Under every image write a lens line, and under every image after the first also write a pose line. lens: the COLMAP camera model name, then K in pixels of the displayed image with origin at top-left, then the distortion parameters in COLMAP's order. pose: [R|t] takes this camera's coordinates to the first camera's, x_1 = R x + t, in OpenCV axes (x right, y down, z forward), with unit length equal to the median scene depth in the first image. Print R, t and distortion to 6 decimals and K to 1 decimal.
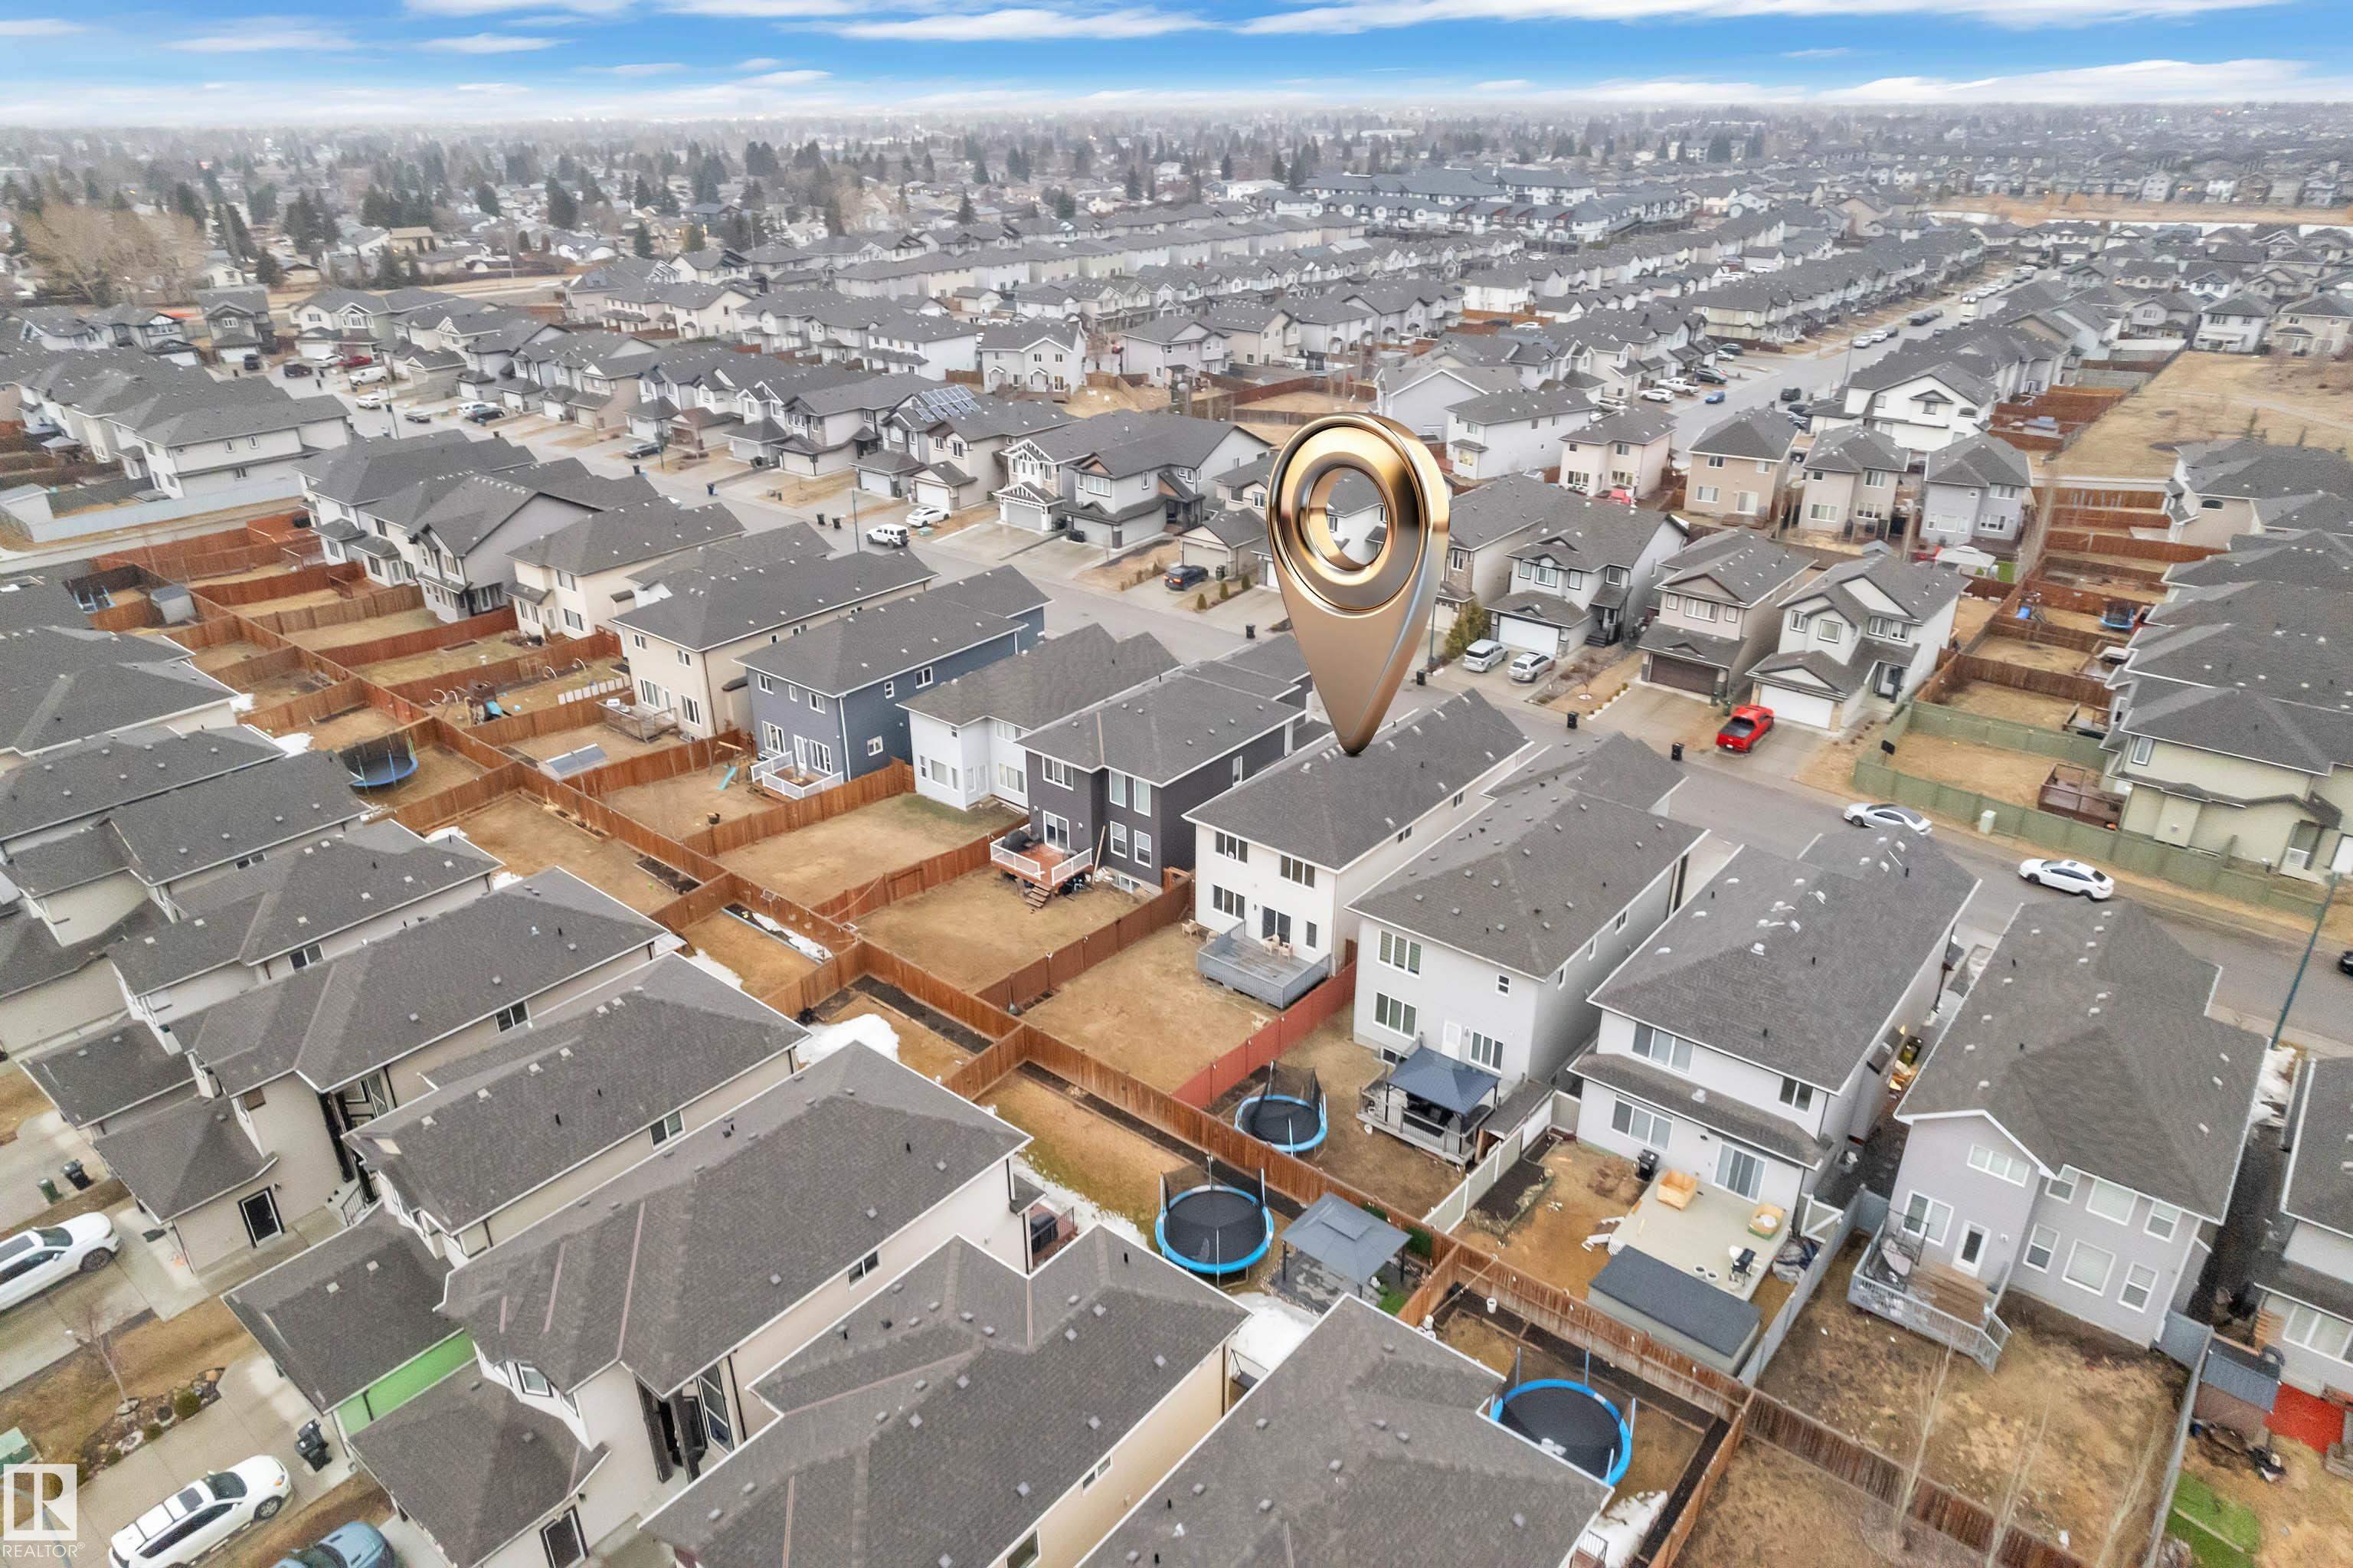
lens RADIAL K [[1504.2, 0, 1176.5], [0, 1504.2, 784.0], [0, 0, 1]] dist [-0.038968, -0.001278]
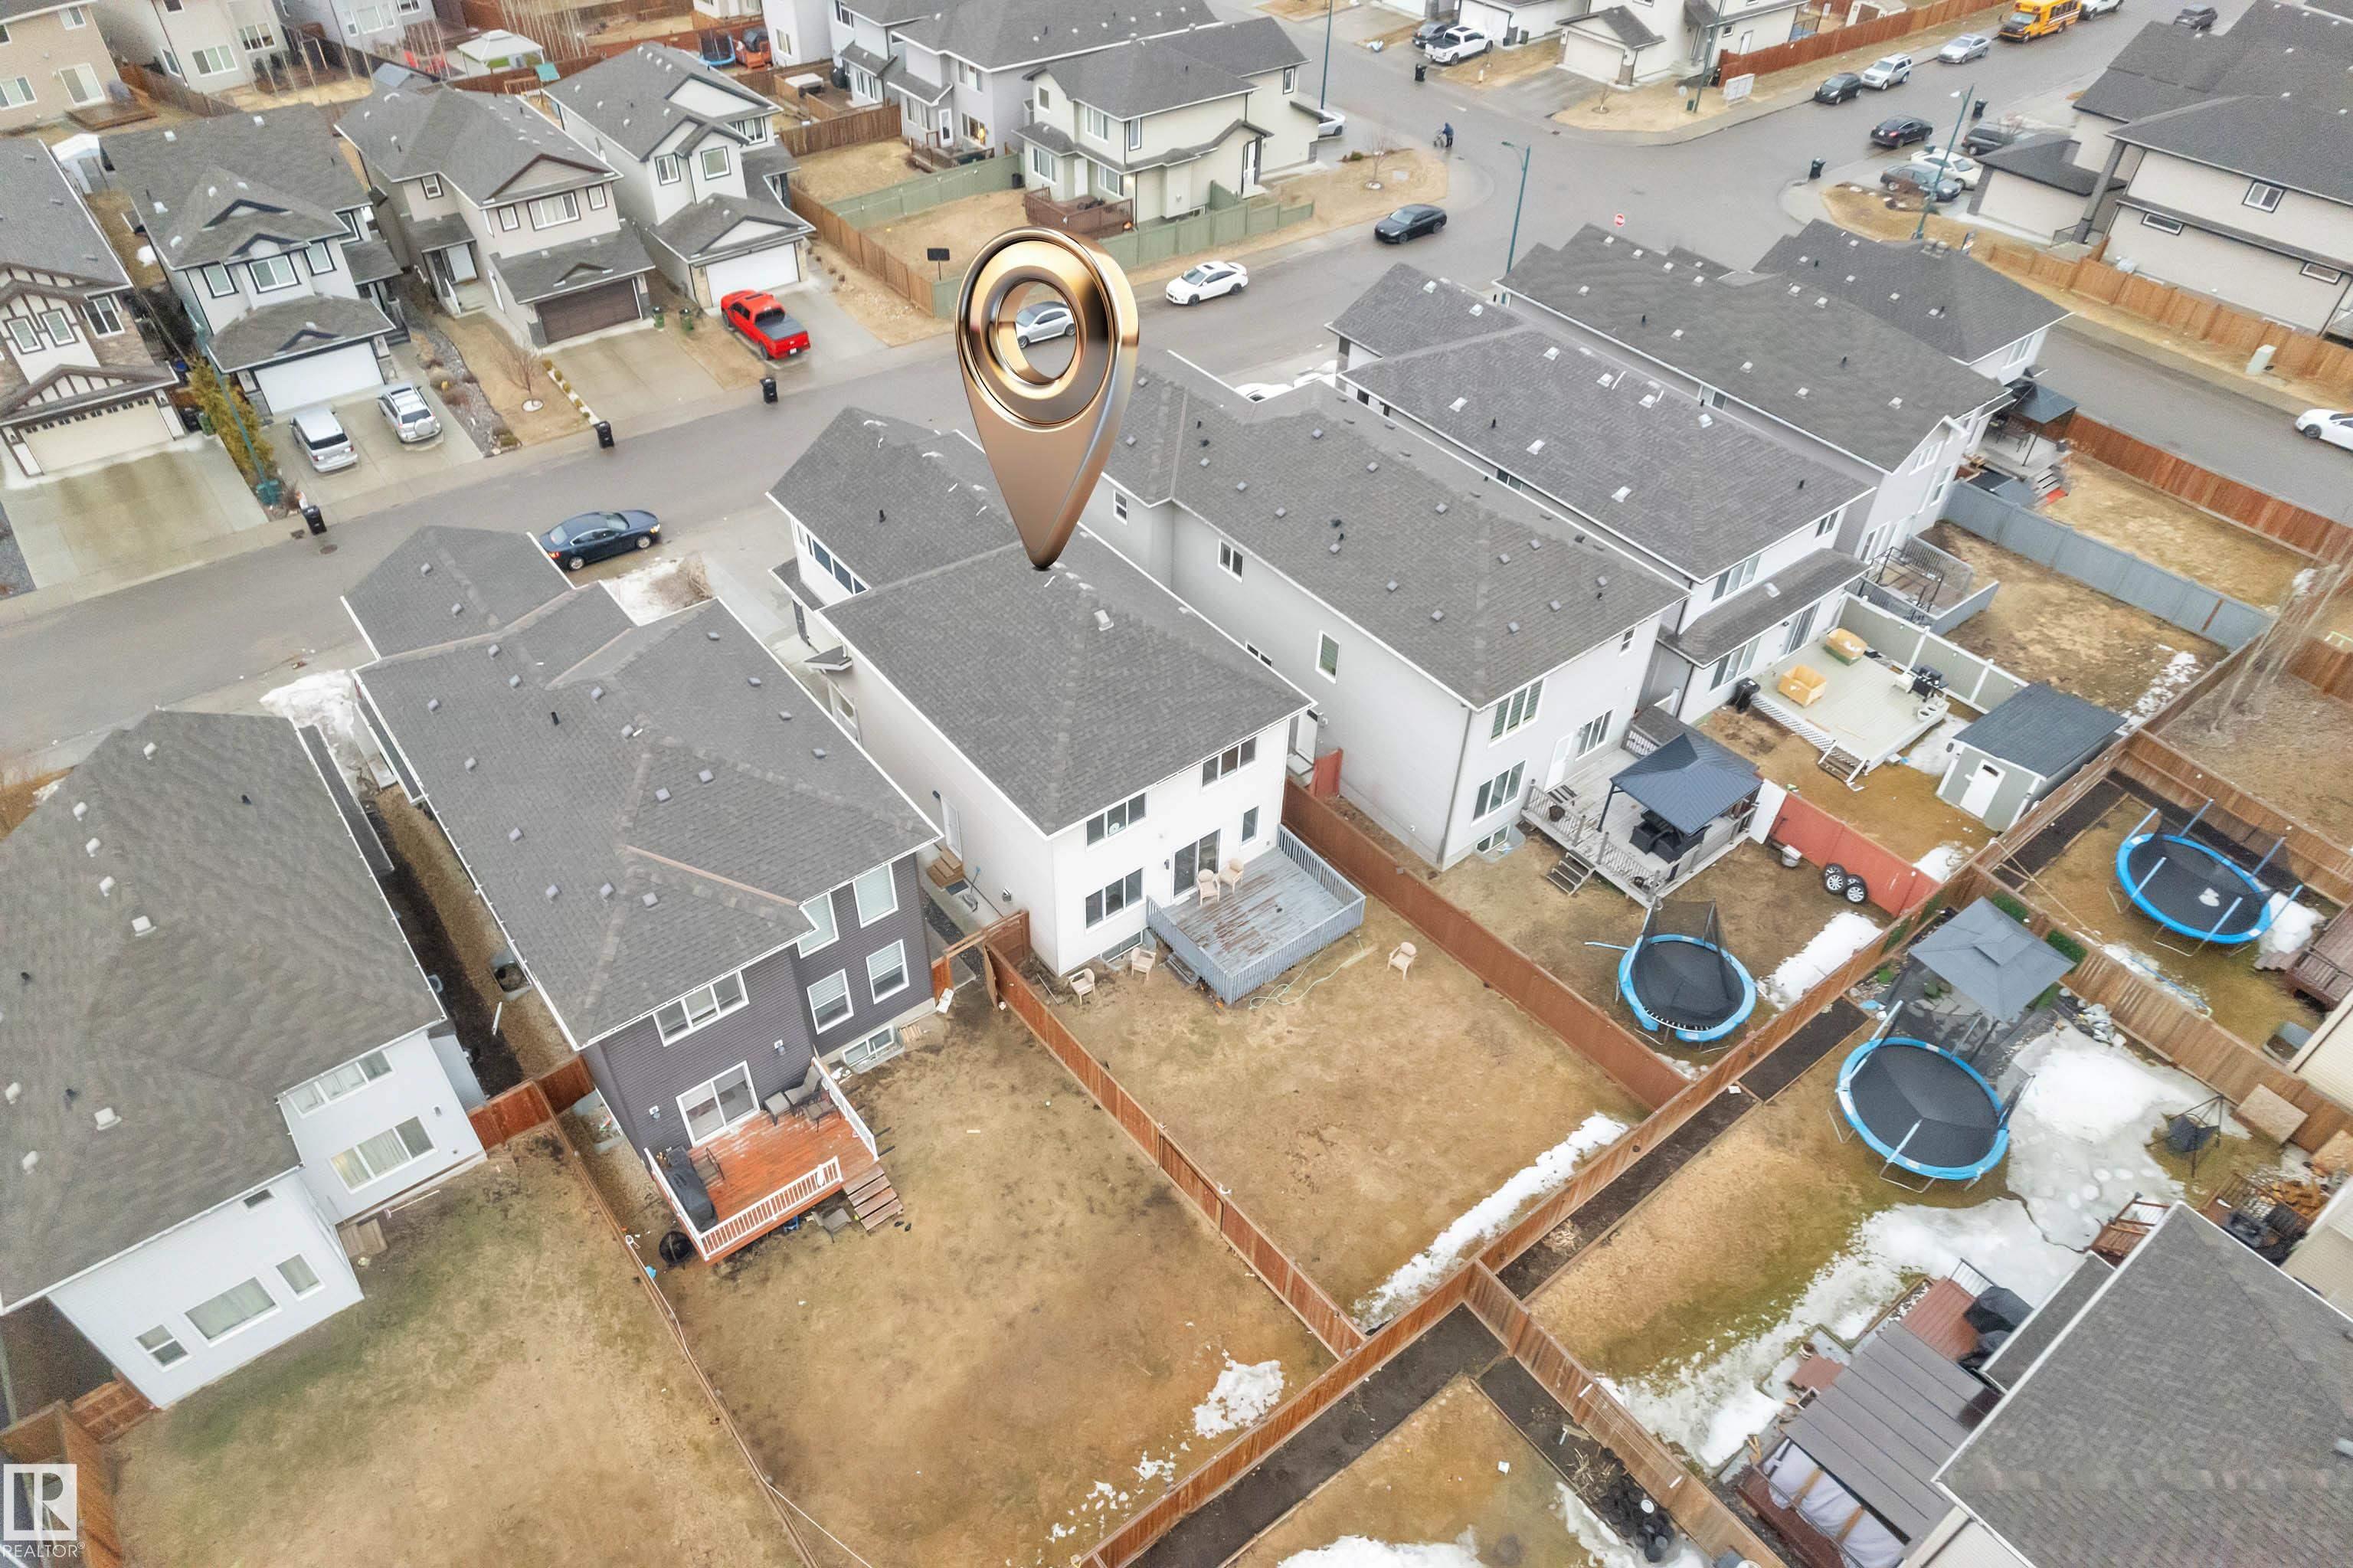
lens RADIAL K [[1512.6, 0, 1172.6], [0, 1512.6, 787.3], [0, 0, 1]] dist [-0.088535, 0.087127]
pose [[0.222057, -0.651701, 0.725243, -0.339174], [0.396966, 0.739803, 0.543240, -0.247688], [-0.890567, 0.167267, 0.422981, 0.720751]]
